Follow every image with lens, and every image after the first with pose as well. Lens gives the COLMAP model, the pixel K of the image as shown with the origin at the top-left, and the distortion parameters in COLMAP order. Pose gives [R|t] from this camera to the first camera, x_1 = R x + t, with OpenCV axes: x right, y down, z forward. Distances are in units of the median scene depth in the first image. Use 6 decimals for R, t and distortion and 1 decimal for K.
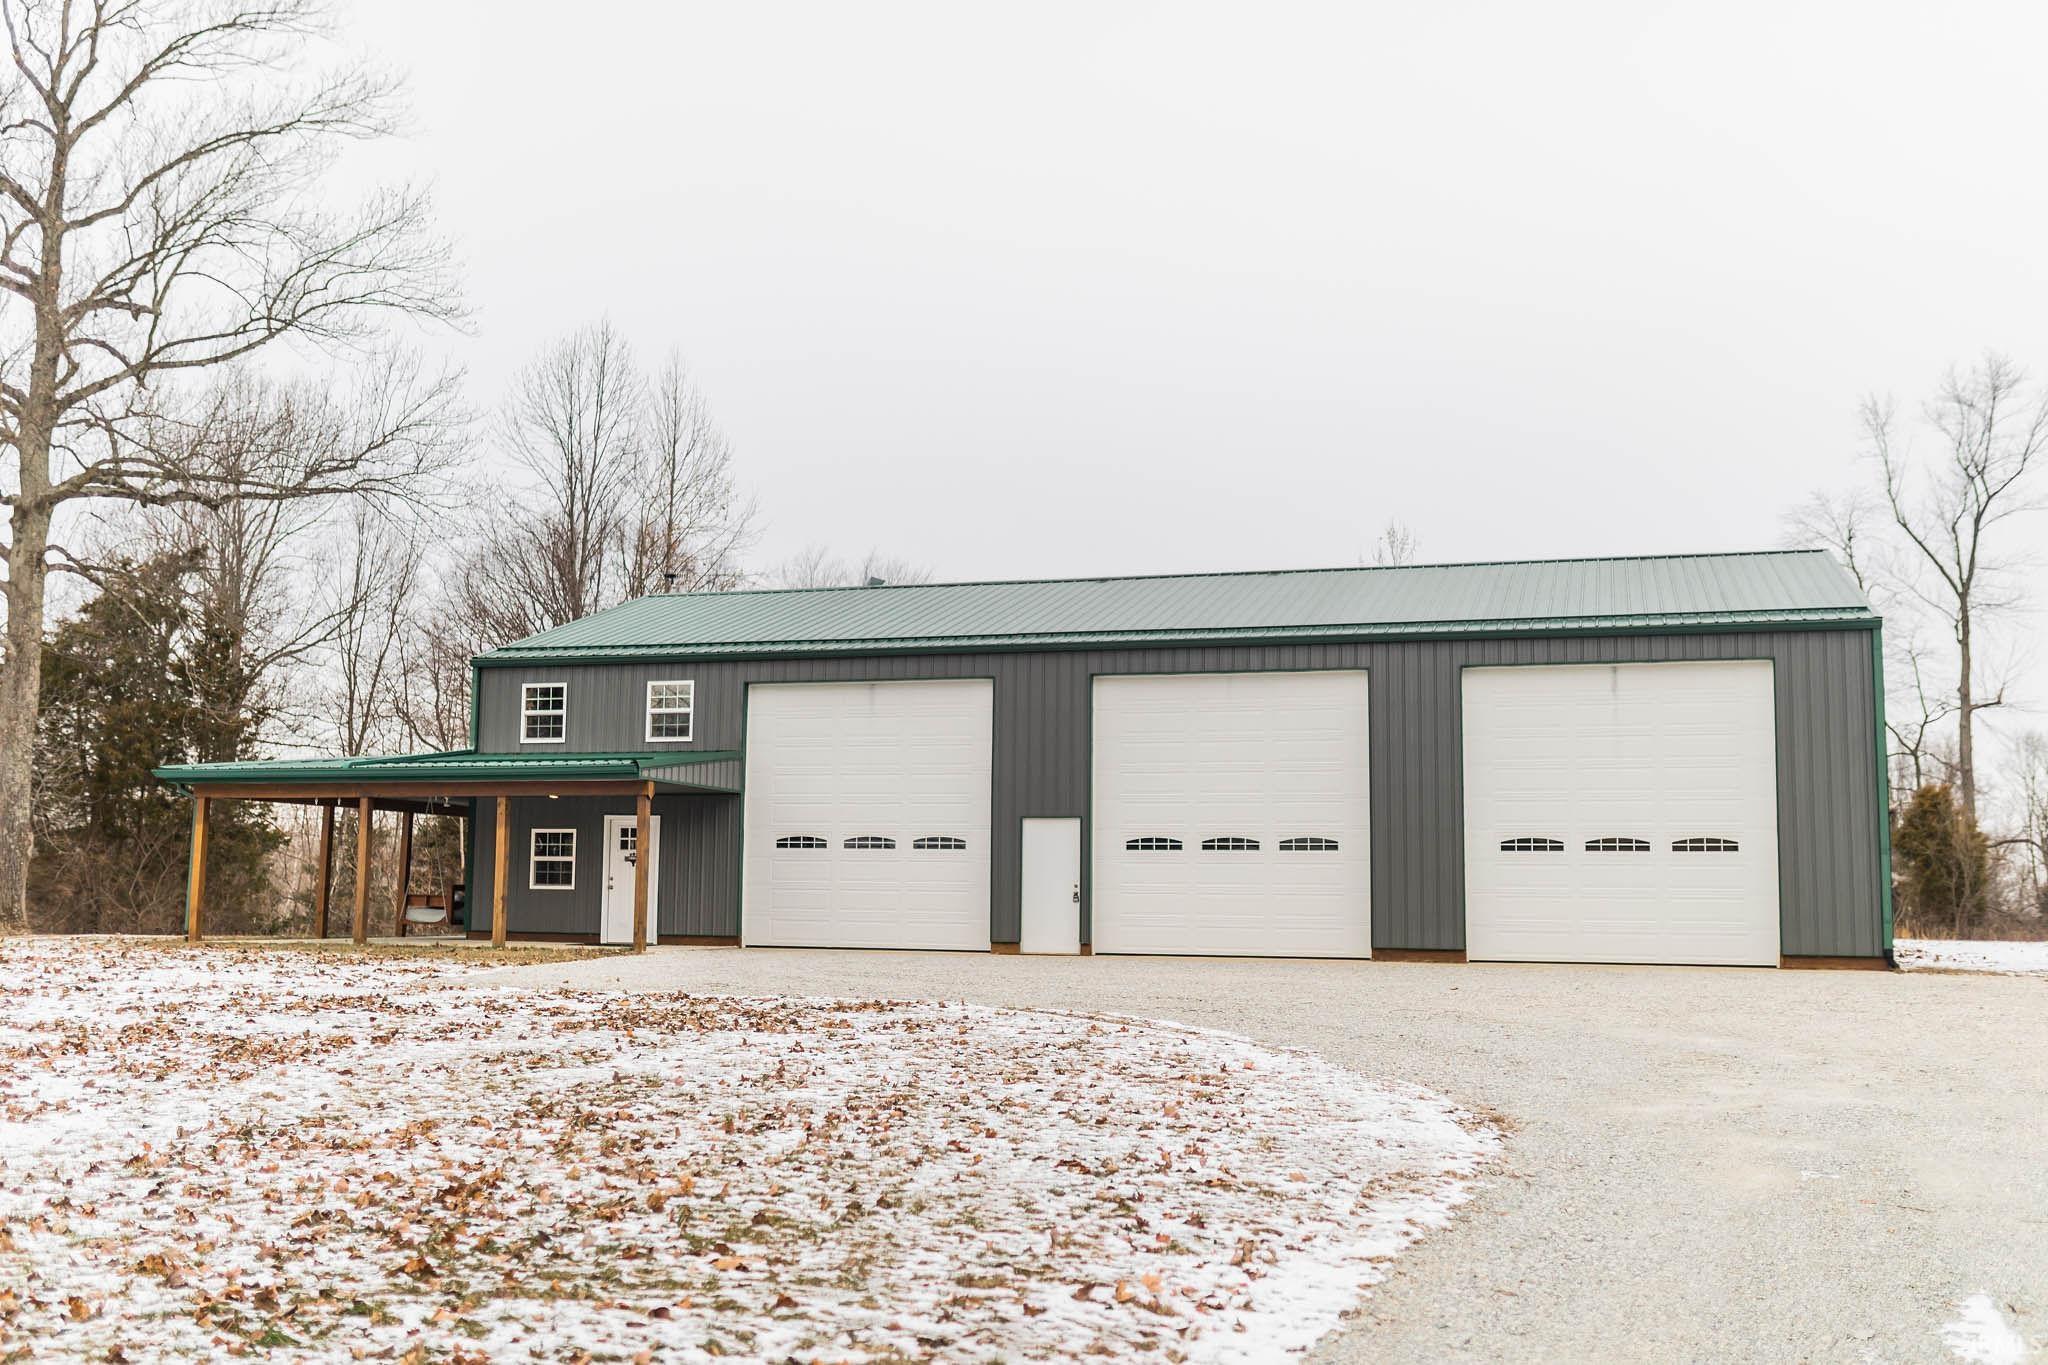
lens RADIAL K [[2009.9, 0, 1024.5], [0, 2009.9, 683.2], [0, 0, 1]] dist [0.013605, 0.000000]
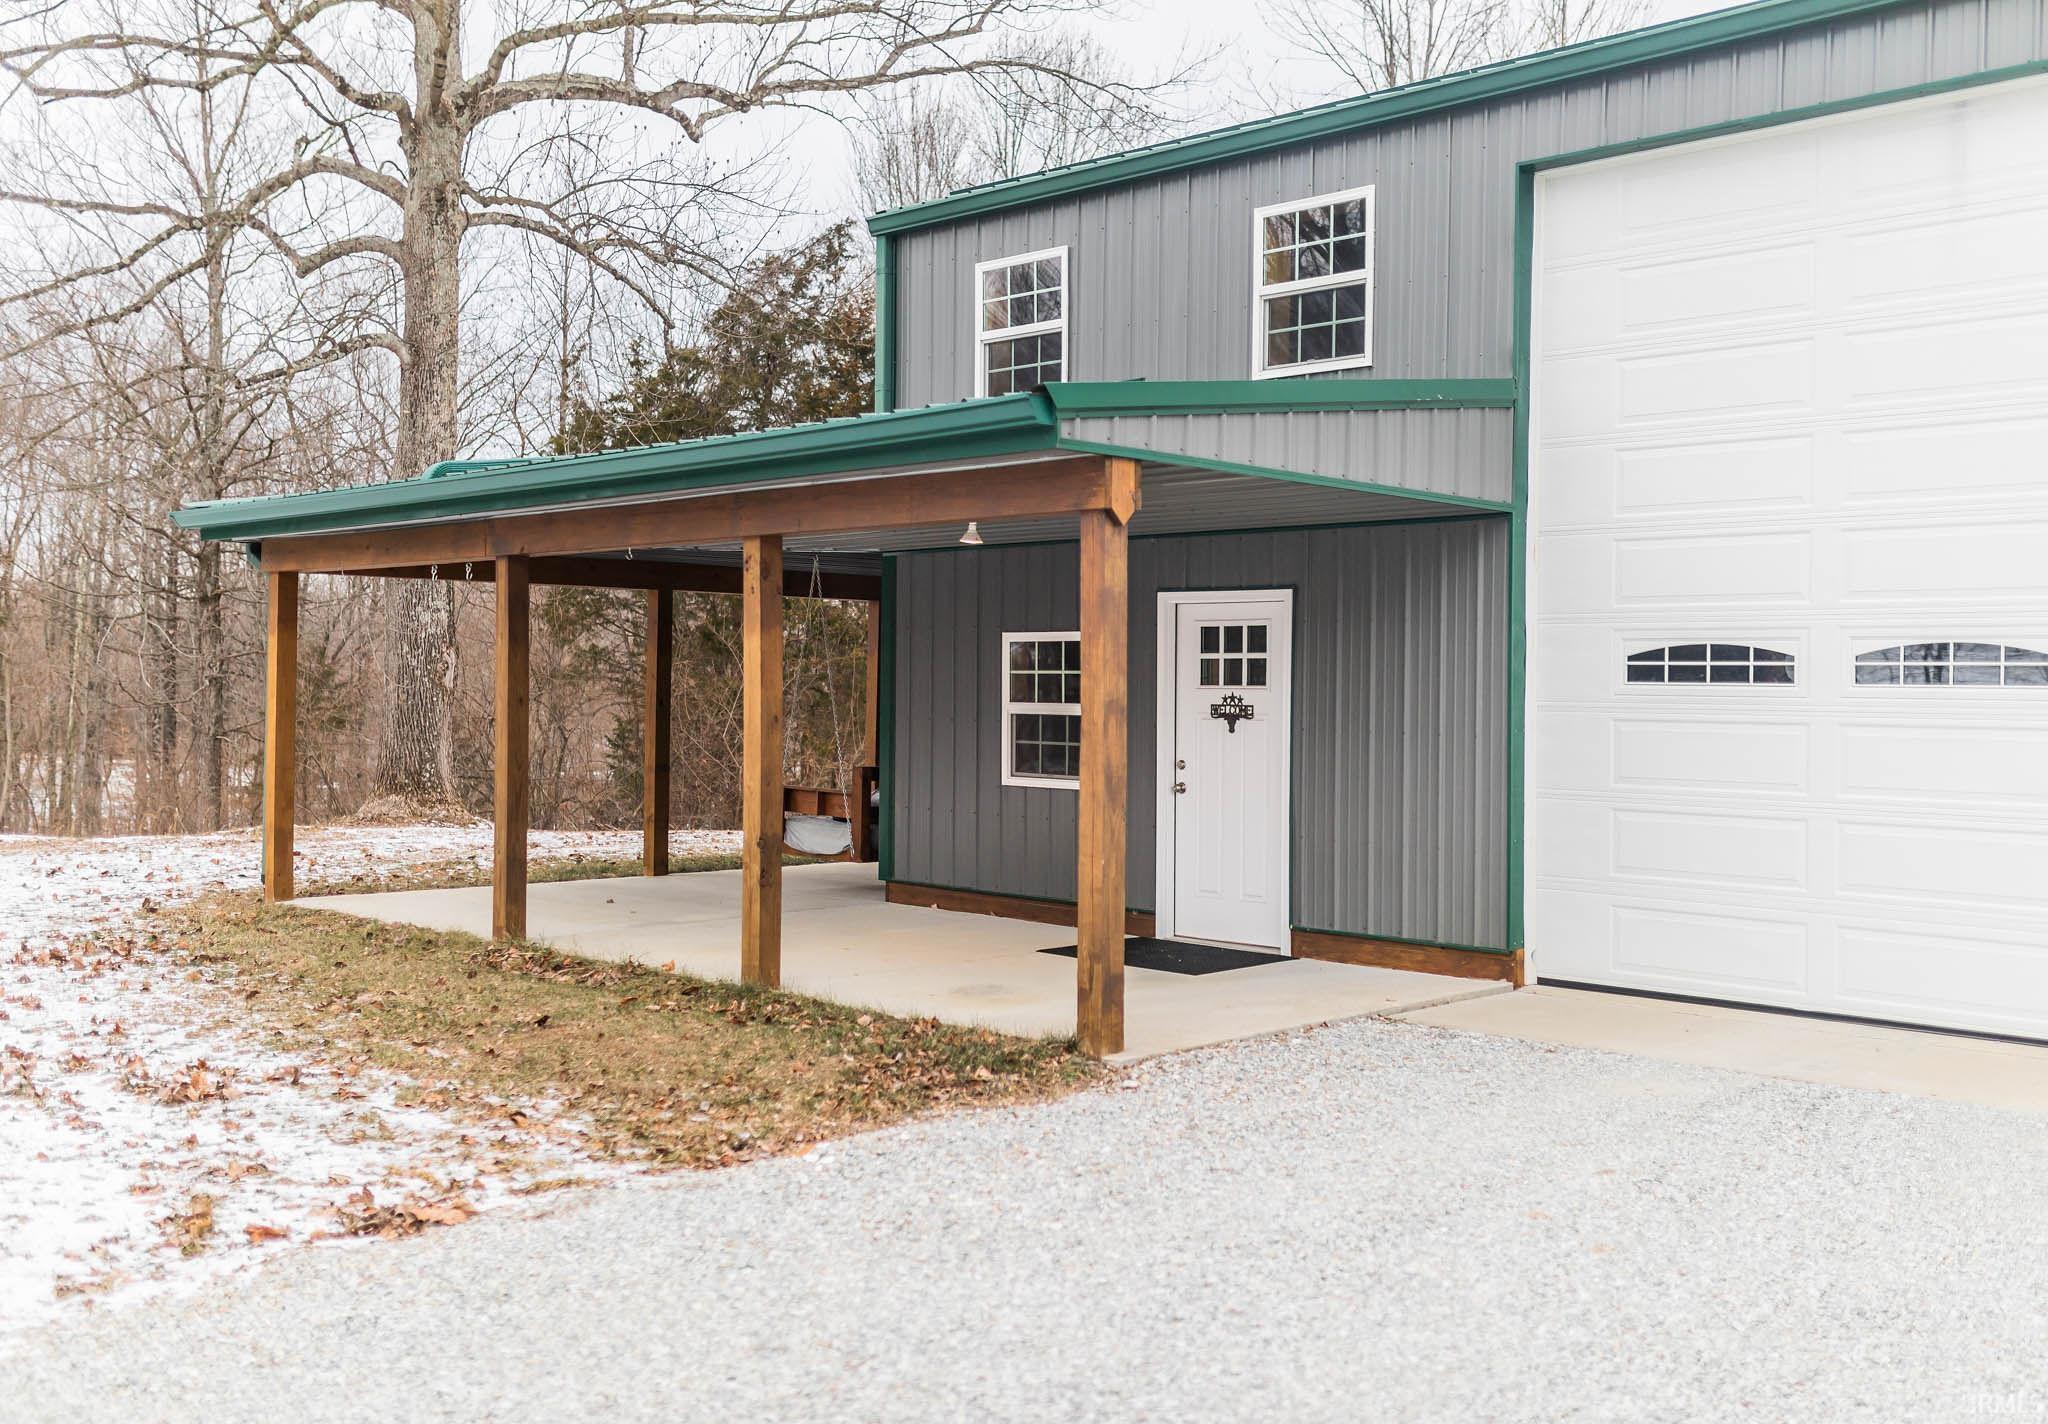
lens RADIAL K [[2135.0, 0, 1027.8], [0, 2135.0, 714.9], [0, 0, 1]] dist [0.009873, 0.000000]
pose [[0.894605, 0.000838, -0.446857, -0.056121], [0.049891, 0.993559, 0.101743, 0.047056], [0.444064, -0.113314, 0.888801, 0.641368]]
